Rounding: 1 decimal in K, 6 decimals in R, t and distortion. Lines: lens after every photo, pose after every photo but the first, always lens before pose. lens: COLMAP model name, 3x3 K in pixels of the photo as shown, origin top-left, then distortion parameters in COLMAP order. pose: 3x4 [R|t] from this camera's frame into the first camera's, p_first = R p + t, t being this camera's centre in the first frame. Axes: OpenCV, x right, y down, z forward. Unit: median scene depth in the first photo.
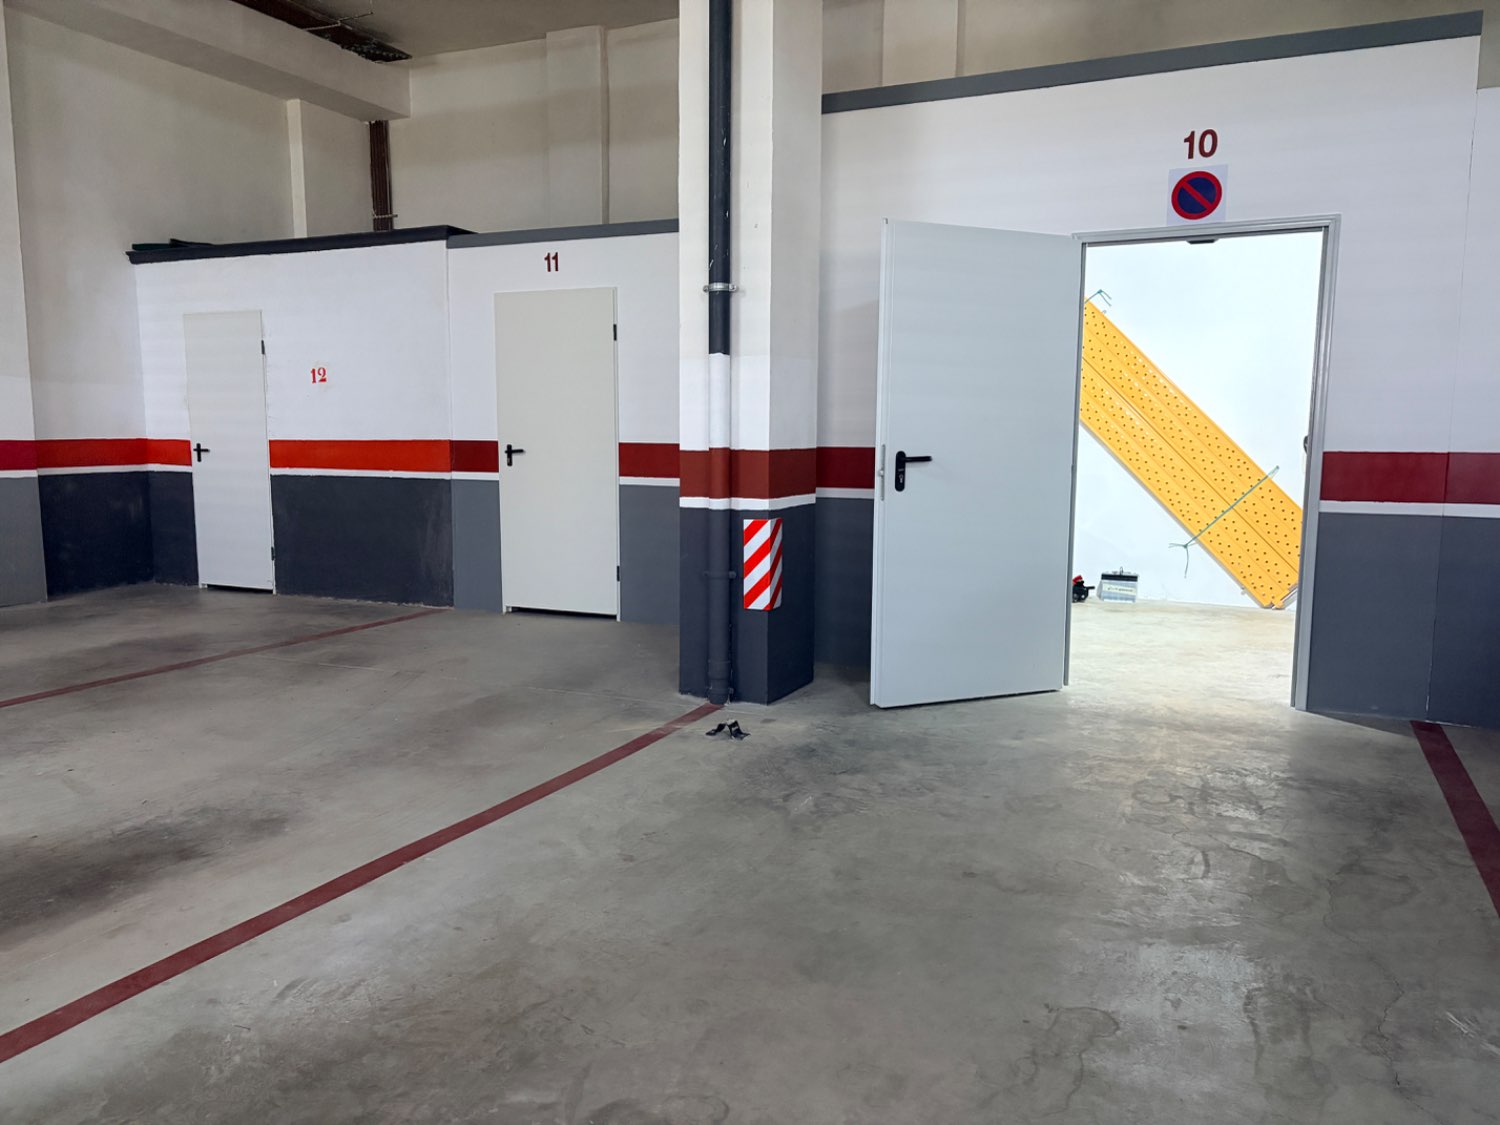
lens RADIAL K [[1157.7, 0, 746.0], [0, 1157.7, 564.7], [0, 0, 1]] dist [0.043775, -0.039348]
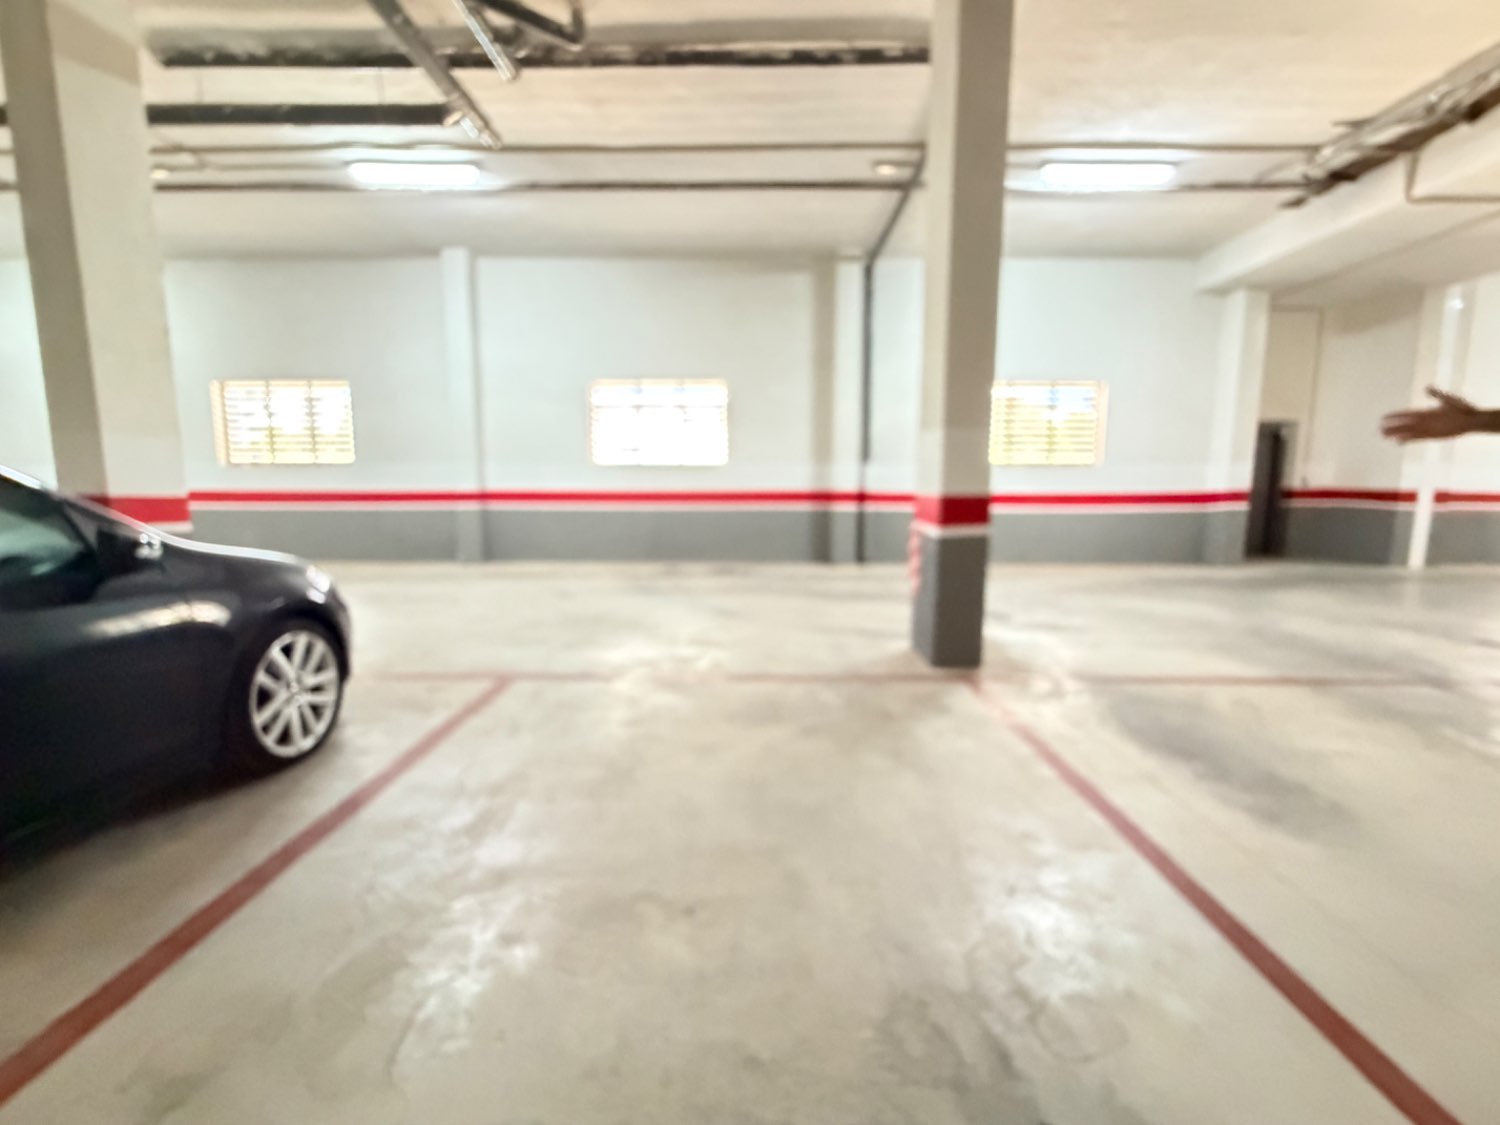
lens RADIAL K [[597.6, 0, 752.0], [0, 597.6, 560.0], [0, 0, 1]] dist [0.001691, -0.000126]
pose [[-0.918560, 0.043786, -0.392849, 0.216102], [-0.049295, 0.973398, 0.223754, -0.099627], [0.392196, 0.224897, -0.891966, 0.919069]]
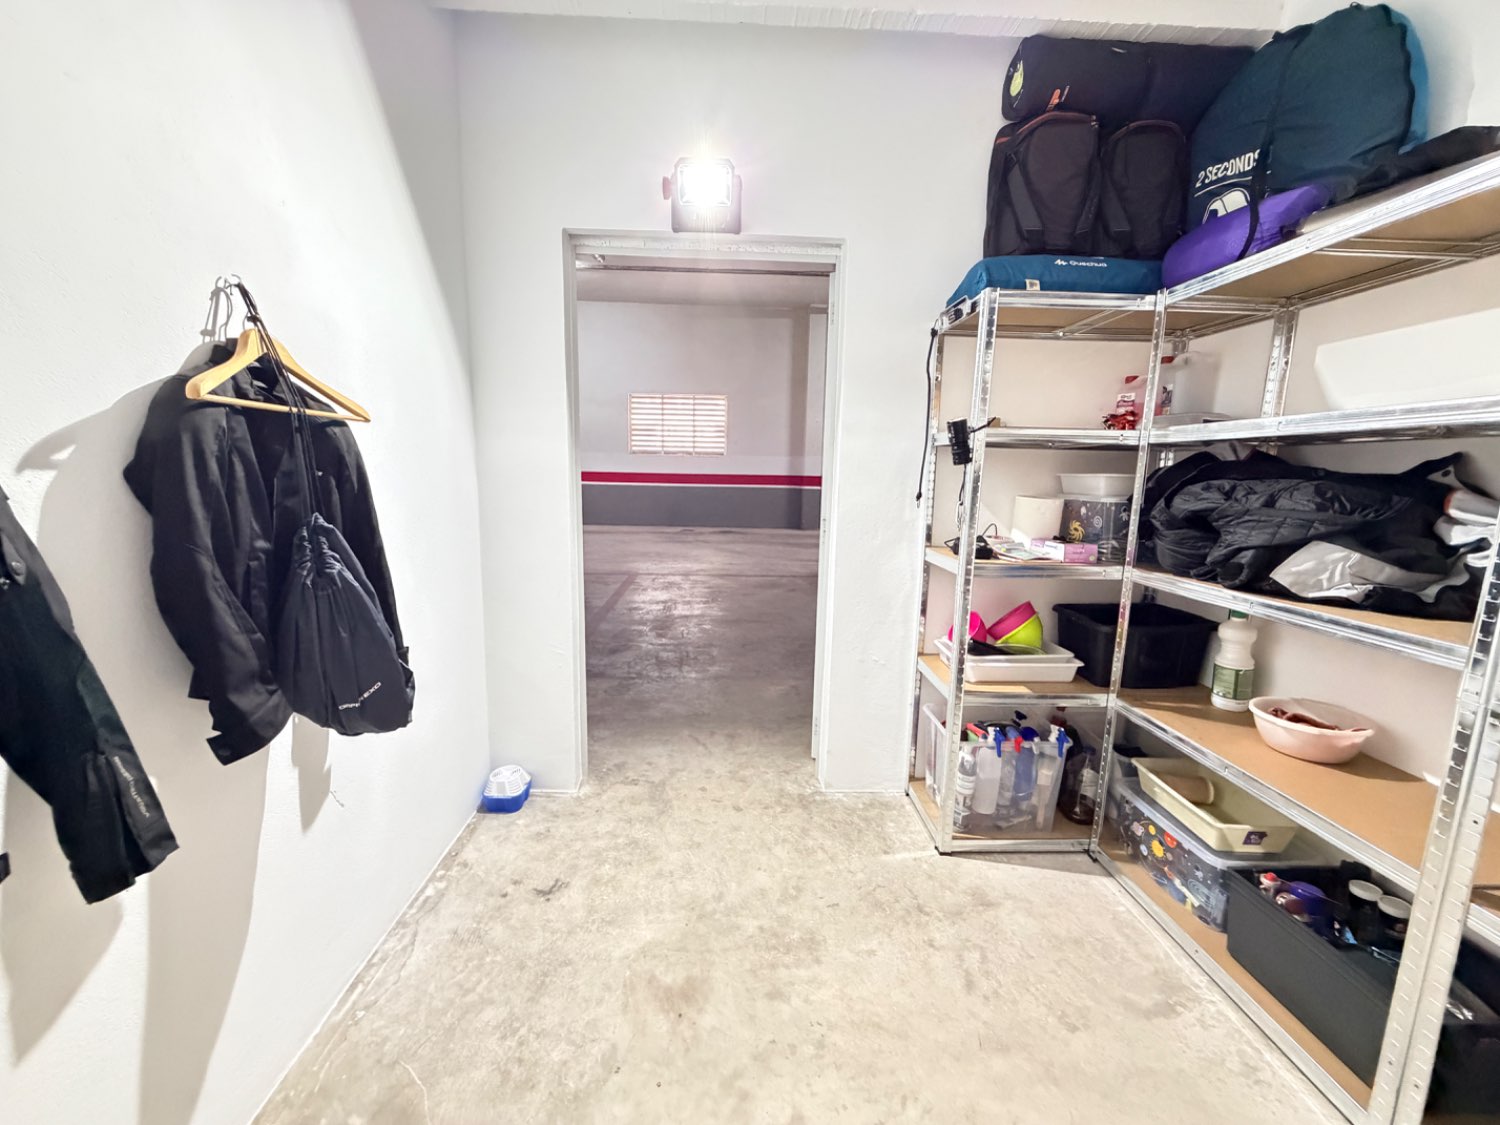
lens RADIAL K [[597.6, 0, 750.3], [0, 597.6, 561.1], [0, 0, 1]] dist [0.001691, -0.000126]
pose [[-0.897425, 0.045261, -0.438840, 0.581571], [-0.076738, 0.963545, 0.256305, -0.190491], [0.434443, 0.263690, -0.861236, 1.506785]]
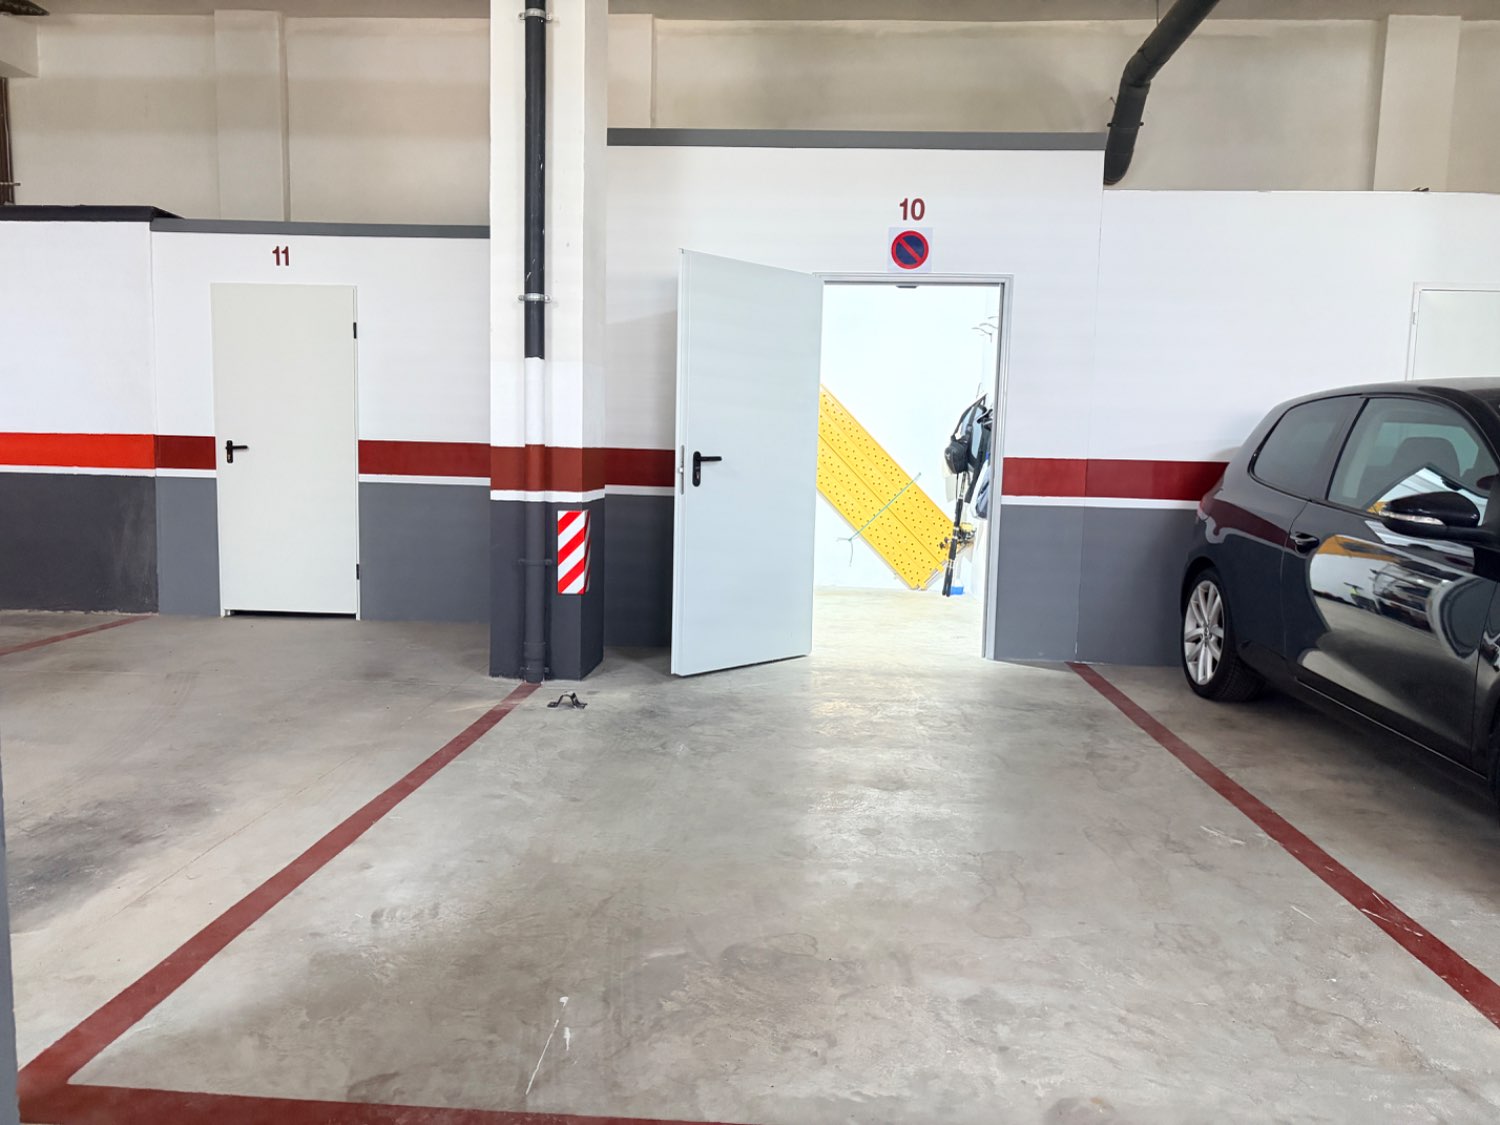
lens RADIAL K [[1157.7, 0, 755.0], [0, 1157.7, 572.8], [0, 0, 1]] dist [0.043775, -0.039348]
pose [[0.927051, -0.022748, 0.374246, -0.238954], [0.024202, 0.999707, 0.000814, 0.022338], [-0.374154, 0.008303, 0.927329, -0.083682]]
